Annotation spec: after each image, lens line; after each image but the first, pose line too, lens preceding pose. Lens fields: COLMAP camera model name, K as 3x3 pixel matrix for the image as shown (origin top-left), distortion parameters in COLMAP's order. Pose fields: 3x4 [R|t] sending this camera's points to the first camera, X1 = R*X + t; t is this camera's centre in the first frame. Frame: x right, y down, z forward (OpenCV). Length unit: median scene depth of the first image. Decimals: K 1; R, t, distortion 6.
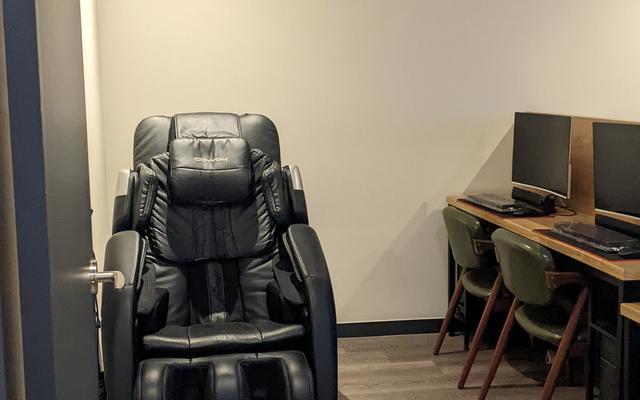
lens RADIAL K [[909.0, 0, 320.0], [0, 909.0, 200.0], [0, 0, 1]] dist [-0.003264, -0.025889]
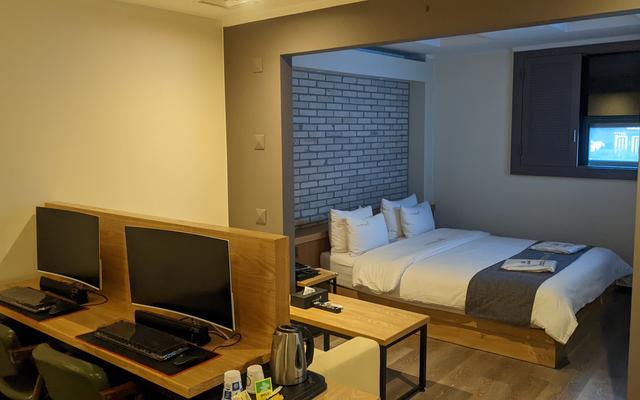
lens RADIAL K [[566.2, 0, 320.0], [0, 566.2, 200.0], [0, 0, 1]] dist [-0.004272, -0.006262]
pose [[0.752209, -0.069802, 0.655217, 0.034678], [0.079606, 0.996717, 0.014793, -0.098363], [-0.654098, 0.041032, 0.755296, 0.316386]]
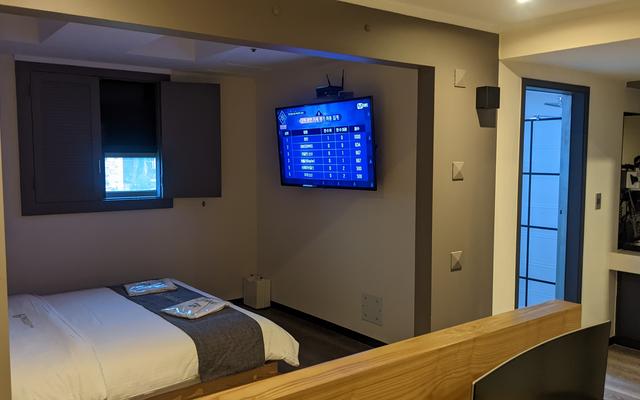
lens RADIAL K [[566.2, 0, 320.0], [0, 566.2, 200.0], [0, 0, 1]] dist [-0.004272, -0.006262]
pose [[-0.489781, -0.048624, 0.870489, 0.049663], [0.118456, 0.985474, 0.121696, -0.128886], [-0.863761, 0.162719, -0.476906, 0.550278]]
